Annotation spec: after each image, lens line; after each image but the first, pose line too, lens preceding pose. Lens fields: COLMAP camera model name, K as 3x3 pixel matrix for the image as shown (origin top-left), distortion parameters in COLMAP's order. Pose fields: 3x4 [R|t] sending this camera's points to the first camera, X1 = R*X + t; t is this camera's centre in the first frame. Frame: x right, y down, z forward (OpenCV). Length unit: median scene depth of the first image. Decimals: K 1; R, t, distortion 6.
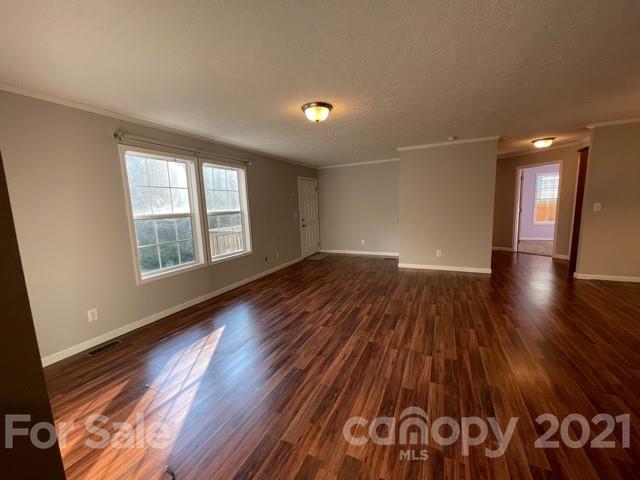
lens RADIAL K [[257.9, 0, 320.9], [0, 257.9, 240.3], [0, 0, 1]] dist [-0.003107, 0.001833]
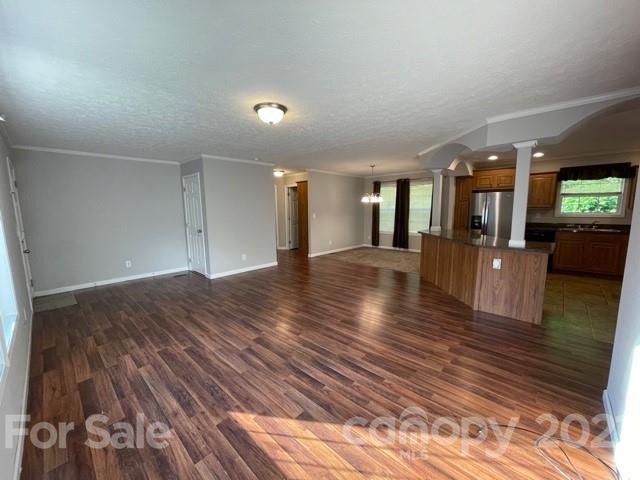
lens RADIAL K [[257.9, 0, 320.8], [0, 257.9, 241.0], [0, 0, 1]] dist [-0.003107, 0.001833]
pose [[0.302991, -0.092625, 0.948481, -0.723637], [0.128285, 0.990171, 0.055715, -0.056282], [-0.944319, 0.104795, 0.311896, 0.479052]]
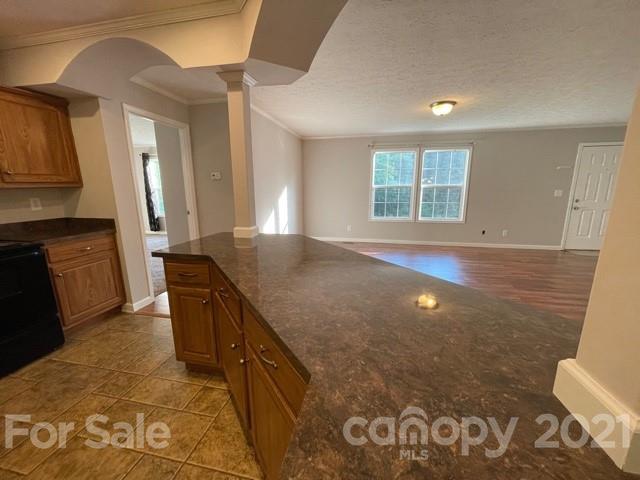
lens RADIAL K [[257.9, 0, 320.5], [0, 257.9, 240.1], [0, 0, 1]] dist [-0.003107, 0.001833]
pose [[0.228635, 0.232629, -0.945309, 0.975859], [-0.132456, 0.969433, 0.206530, -0.041588], [0.964459, 0.077992, 0.252460, 0.125087]]
